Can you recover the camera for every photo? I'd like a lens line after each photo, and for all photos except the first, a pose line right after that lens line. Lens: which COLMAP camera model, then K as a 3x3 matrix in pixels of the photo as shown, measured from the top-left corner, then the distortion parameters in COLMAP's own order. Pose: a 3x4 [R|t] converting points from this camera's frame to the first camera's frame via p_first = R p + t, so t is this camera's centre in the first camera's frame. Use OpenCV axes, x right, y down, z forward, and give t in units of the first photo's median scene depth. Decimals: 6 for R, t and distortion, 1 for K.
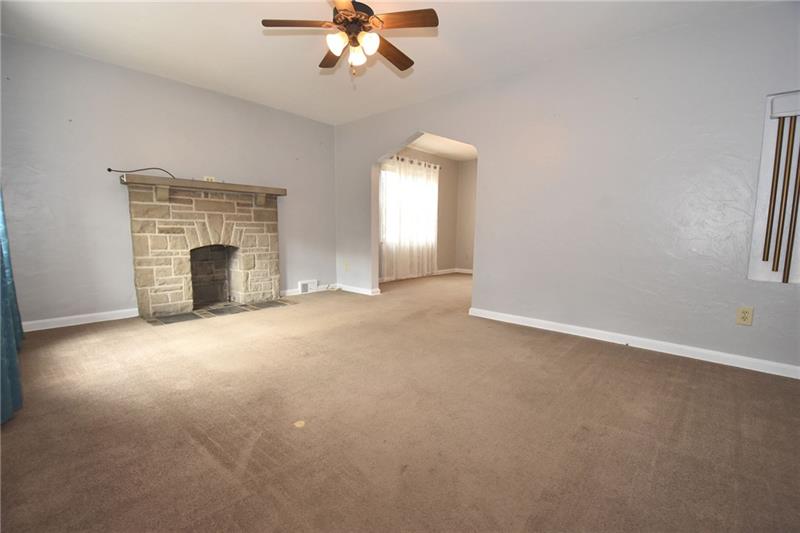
lens RADIAL K [[346.6, 0, 400.0], [0, 346.6, 266.5], [0, 0, 1]] dist [-0.000850, -0.000108]
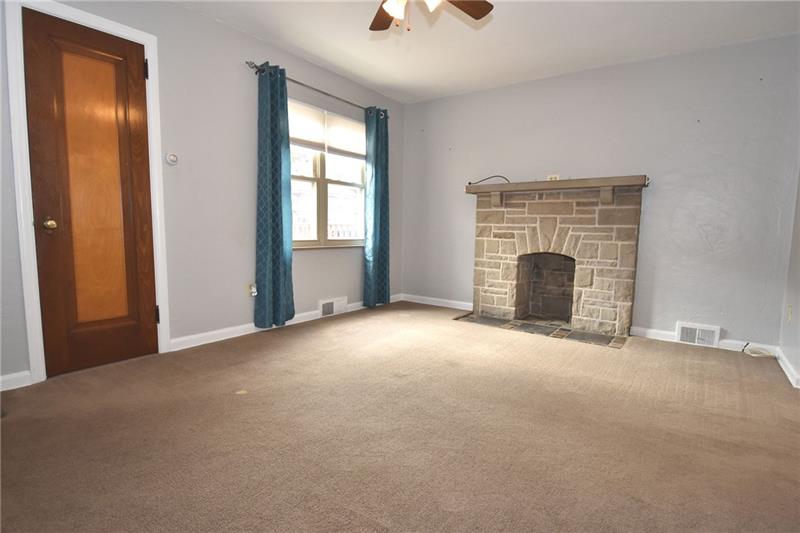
lens RADIAL K [[402.2, 0, 400.0], [0, 402.2, 266.5], [0, 0, 1]] dist [0.002866, -0.000188]
pose [[0.119206, 0.084026, -0.989308, 0.444784], [-0.120642, 0.990255, 0.069570, -0.055333], [0.985513, 0.111059, 0.128181, 0.527064]]
